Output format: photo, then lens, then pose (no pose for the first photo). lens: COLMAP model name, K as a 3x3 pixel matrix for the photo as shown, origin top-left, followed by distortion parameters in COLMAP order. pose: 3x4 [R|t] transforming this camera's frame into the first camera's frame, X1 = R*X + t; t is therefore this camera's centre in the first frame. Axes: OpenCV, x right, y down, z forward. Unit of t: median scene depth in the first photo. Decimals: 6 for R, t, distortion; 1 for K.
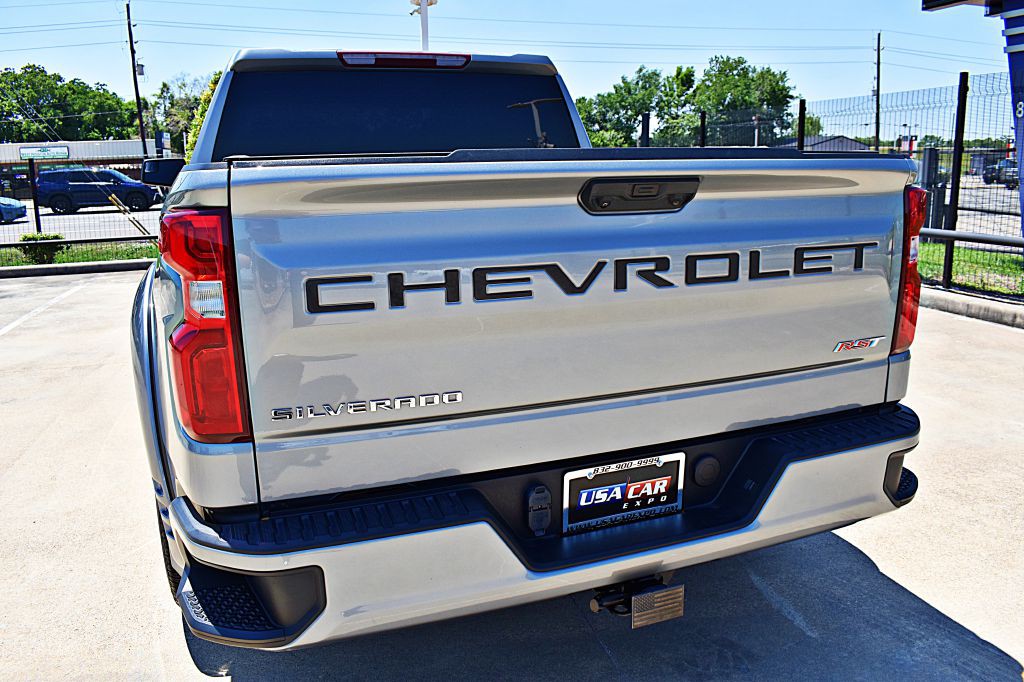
lens RADIAL K [[788.7, 0, 512.0], [0, 788.7, 341.0], [0, 0, 1]] dist [-0.092970, 0.009444]
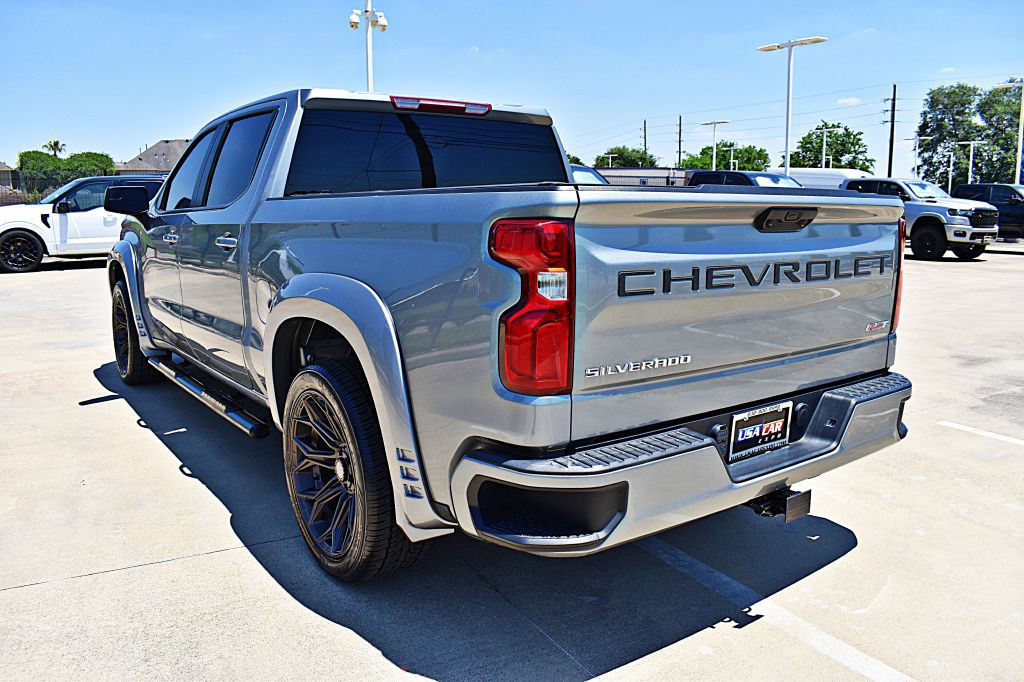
lens RADIAL K [[790.5, 0, 512.0], [0, 790.5, 341.0], [0, 0, 1]] dist [-0.095259, 0.011295]
pose [[0.964470, -0.024144, 0.263086, -0.635979], [0.037481, 0.998248, -0.045792, 0.078755], [-0.261519, 0.054026, 0.963685, -0.233561]]
